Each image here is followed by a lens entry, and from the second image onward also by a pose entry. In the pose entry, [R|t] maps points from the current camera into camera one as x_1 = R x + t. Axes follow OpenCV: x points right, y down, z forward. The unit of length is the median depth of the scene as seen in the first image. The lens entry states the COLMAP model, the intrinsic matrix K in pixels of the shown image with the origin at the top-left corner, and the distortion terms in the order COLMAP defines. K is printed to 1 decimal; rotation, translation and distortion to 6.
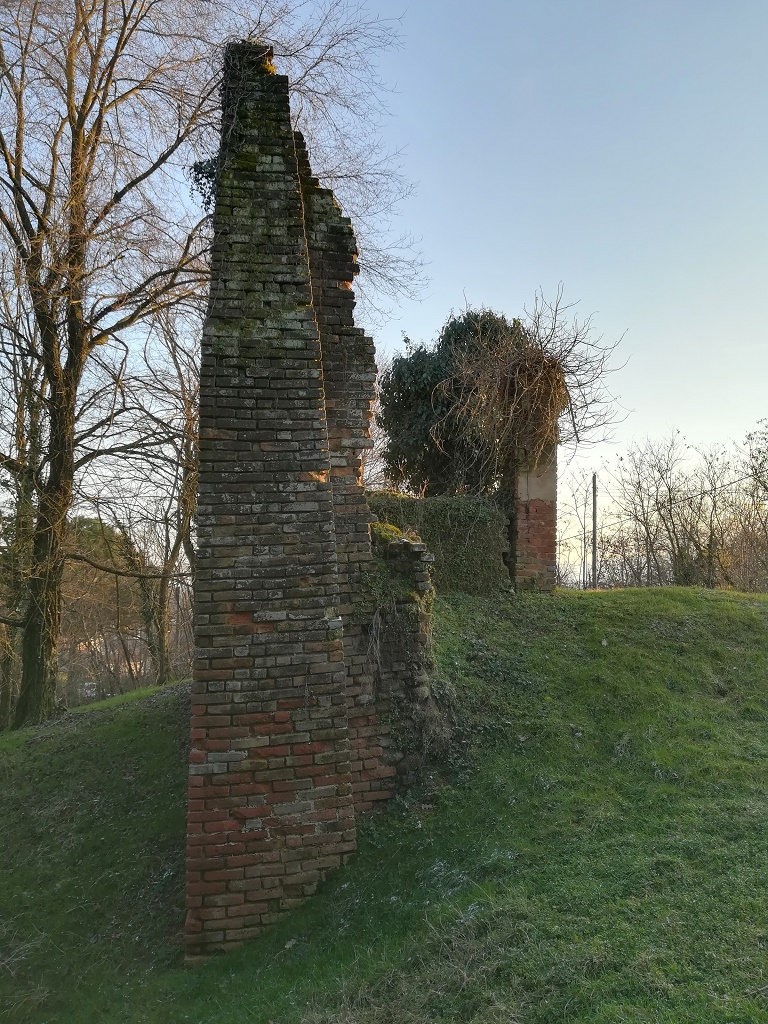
lens RADIAL K [[774.5, 0, 384.0], [0, 774.5, 512.0], [0, 0, 1]] dist [0.101468, -0.177756]
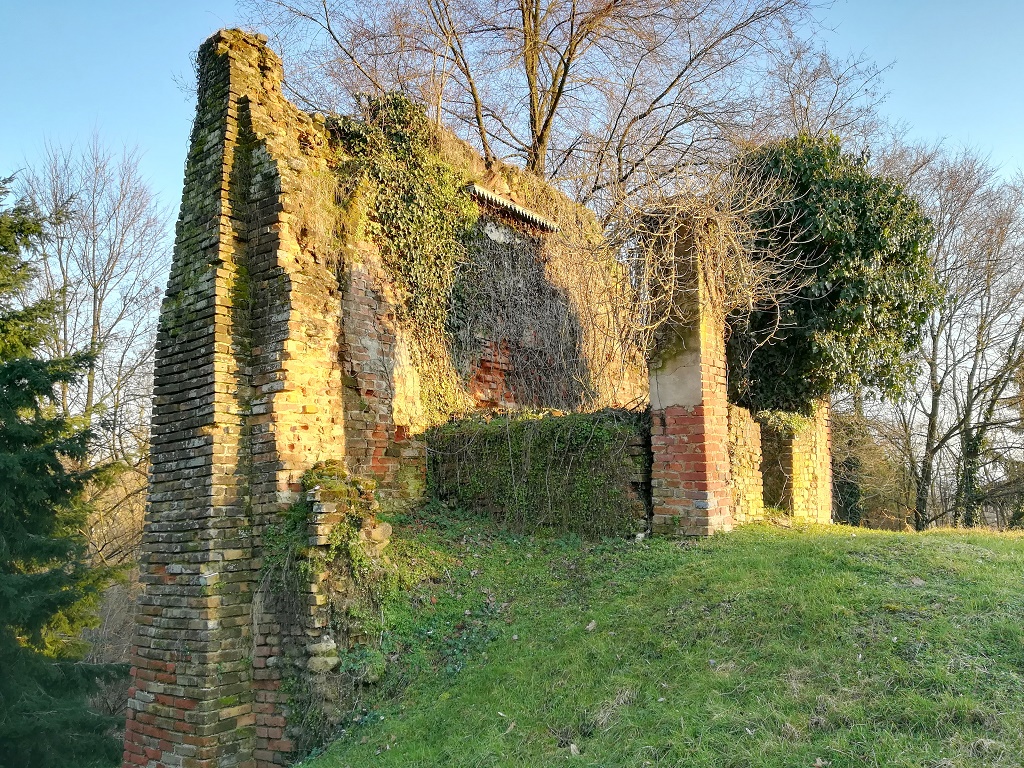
lens RADIAL K [[774.5, 0, 512.0], [0, 774.5, 384.0], [0, 0, 1]] dist [0.101468, -0.177756]
pose [[0.649982, -0.113656, -0.751402, 0.857517], [0.089944, 0.993309, -0.072443, 0.003130], [0.754608, -0.020497, 0.655856, 0.572096]]
